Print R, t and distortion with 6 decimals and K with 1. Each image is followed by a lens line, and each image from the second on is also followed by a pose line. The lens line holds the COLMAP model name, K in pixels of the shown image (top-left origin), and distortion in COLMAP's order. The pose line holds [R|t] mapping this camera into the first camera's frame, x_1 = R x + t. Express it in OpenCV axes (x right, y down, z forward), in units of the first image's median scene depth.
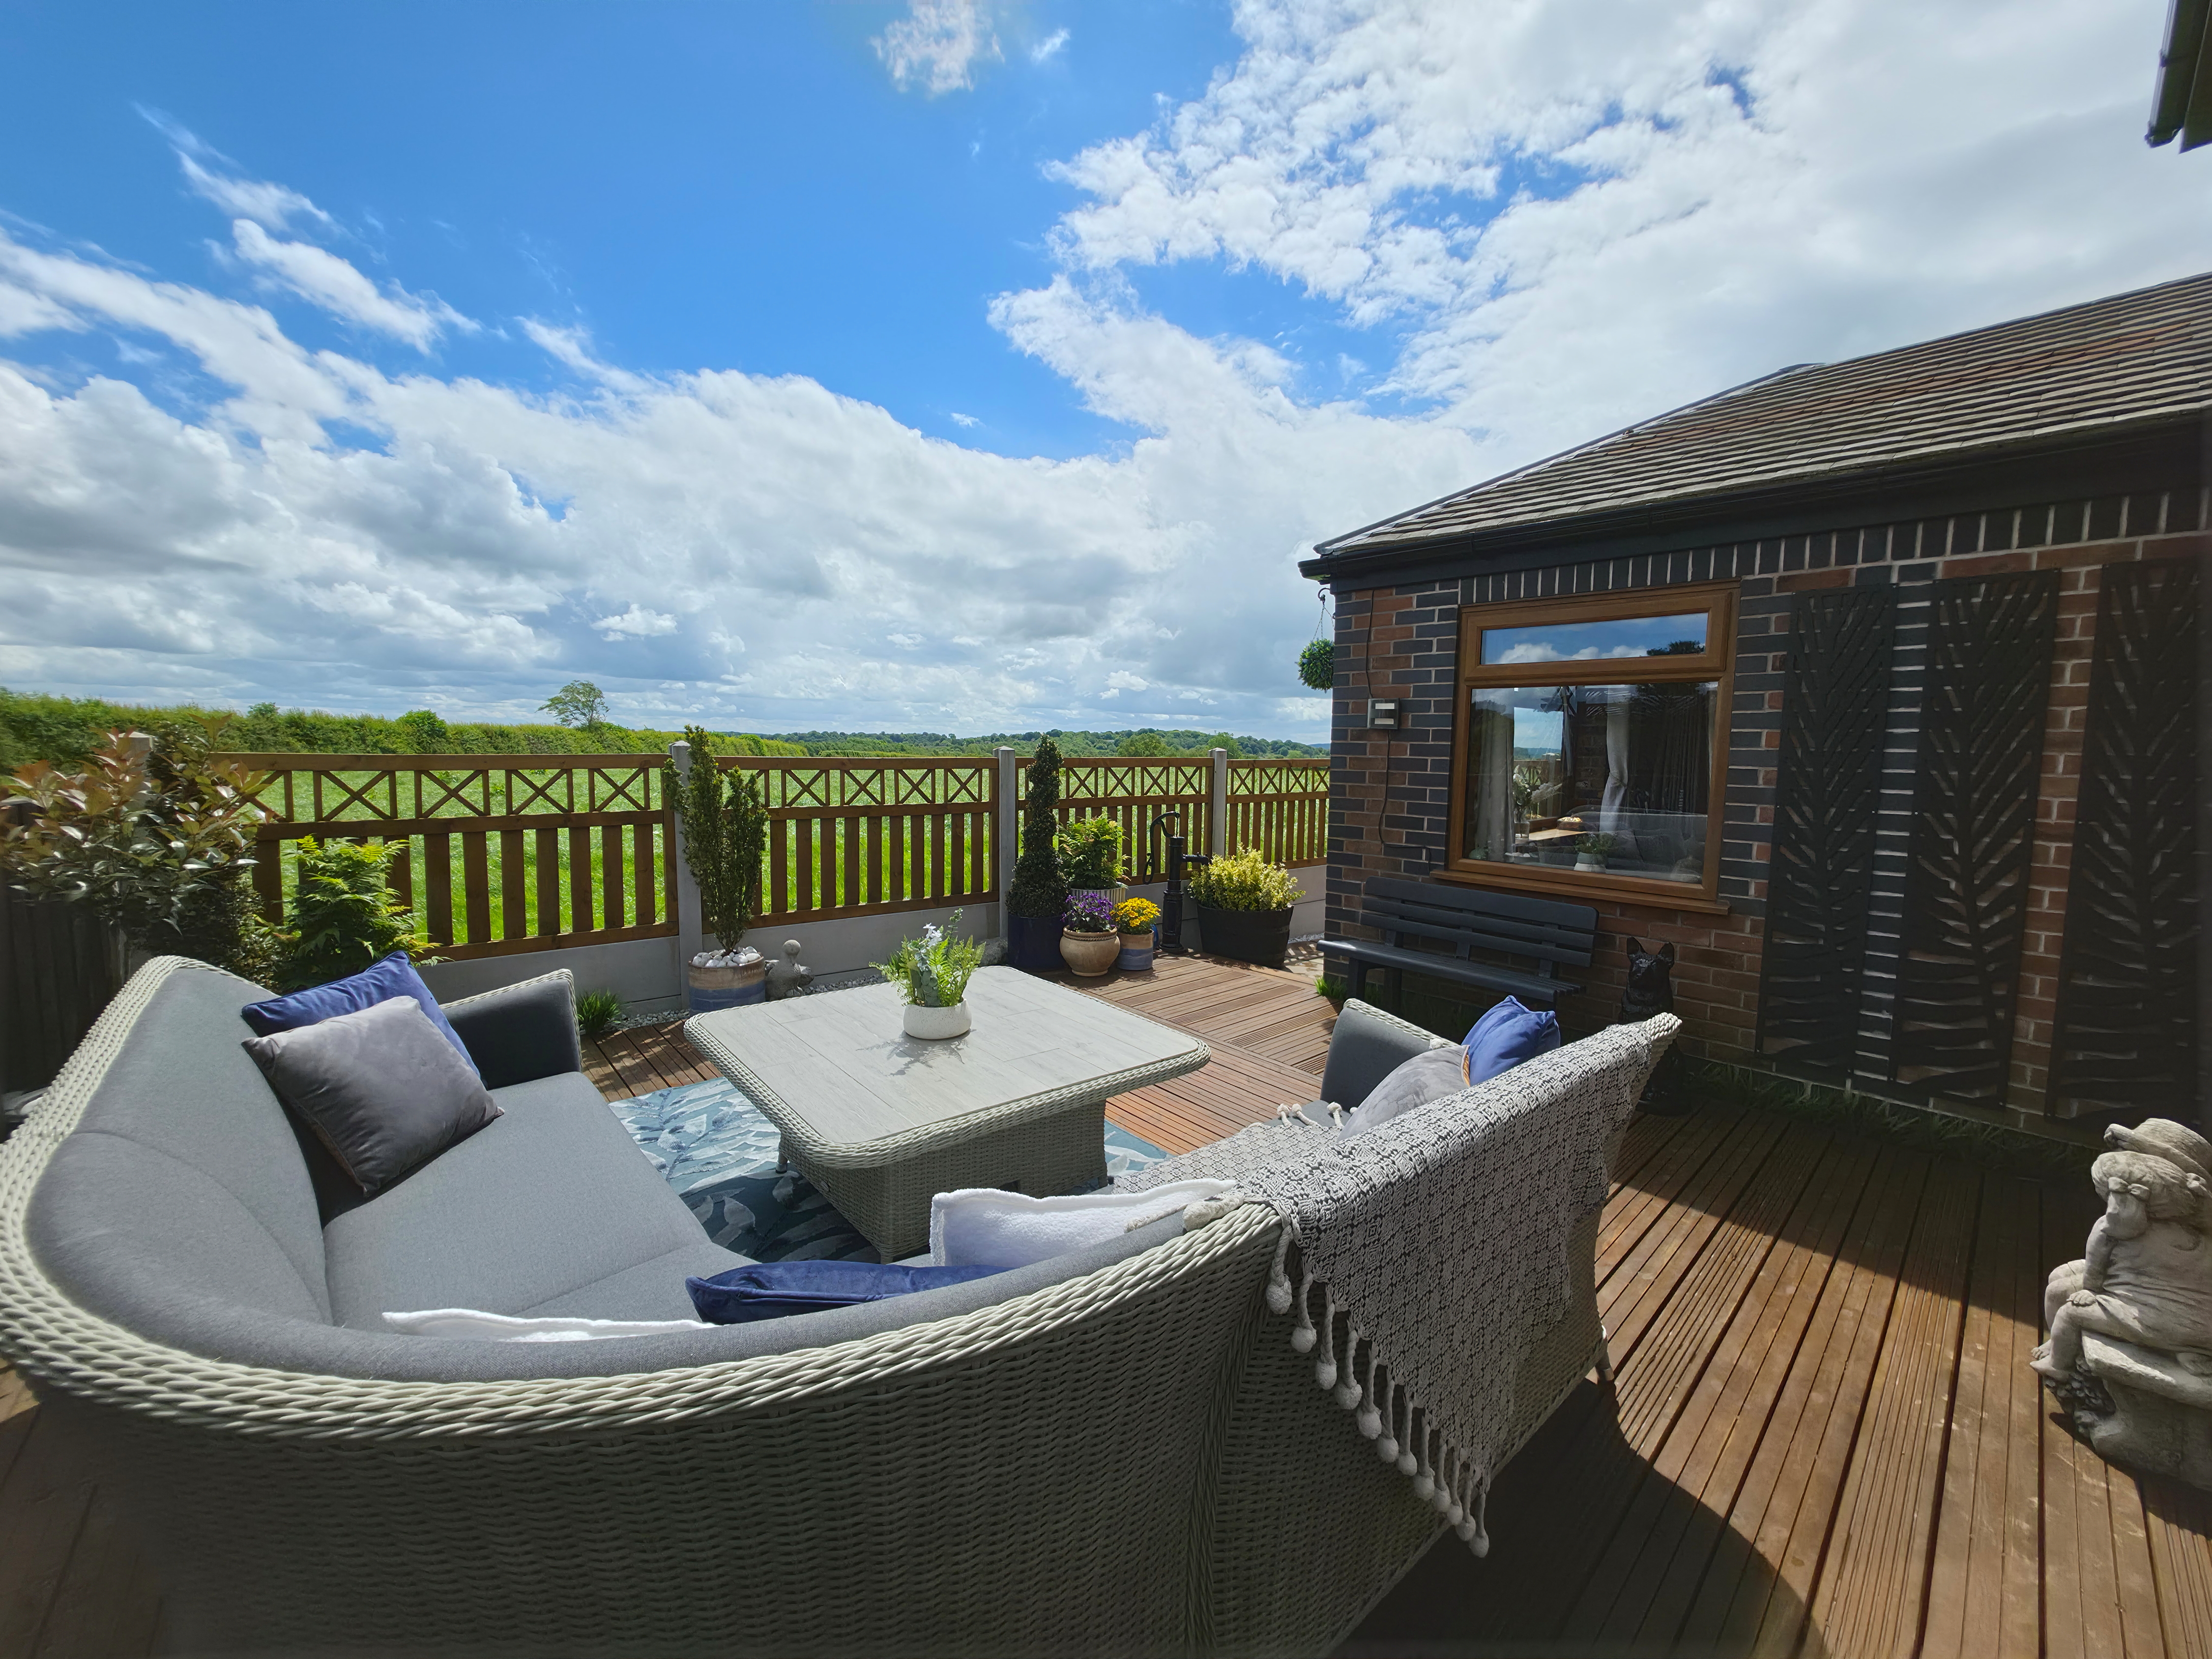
lens RADIAL K [[875.1, 0, 1109.3], [0, 875.1, 825.1], [0, 0, 1]] dist [-0.002820, 0.000156]
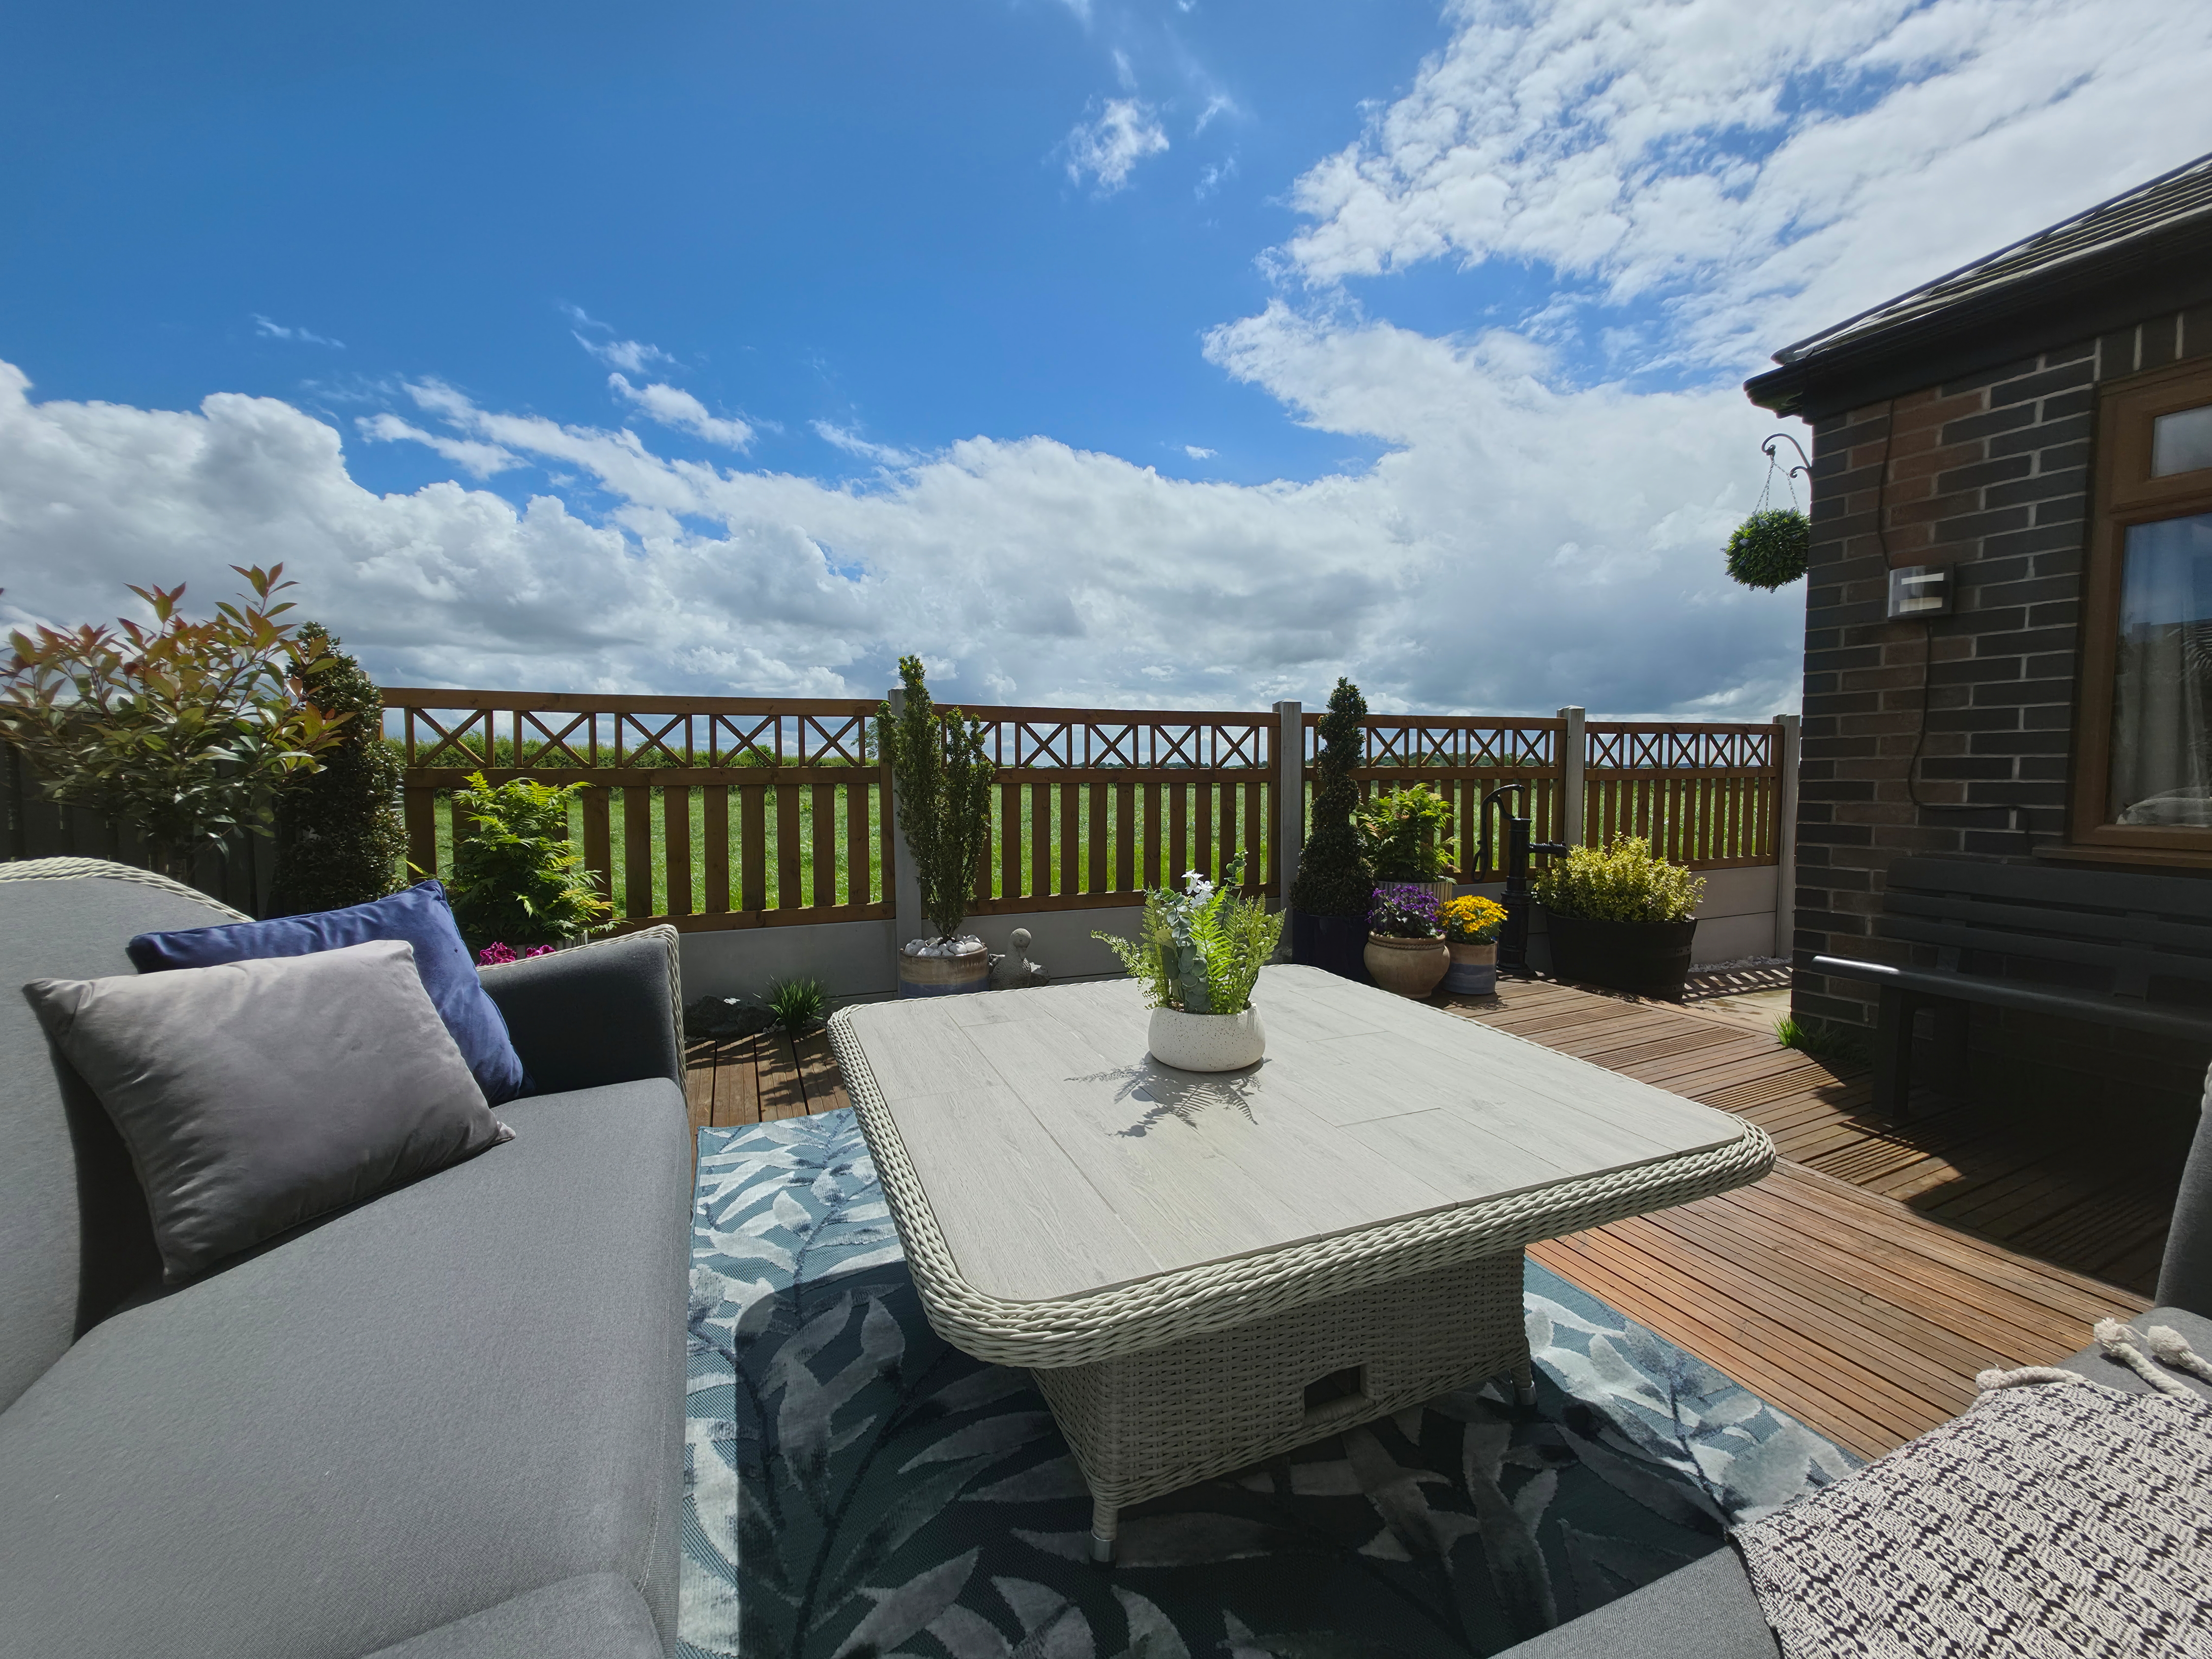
lens RADIAL K [[875.1, 0, 1109.3], [0, 875.1, 825.1], [0, 0, 1]] dist [-0.002820, 0.000156]
pose [[0.956131, -0.002429, -0.292929, -0.055422], [-0.007356, 0.999451, -0.032298, 0.064101], [0.292846, 0.033036, 0.955589, 0.268365]]
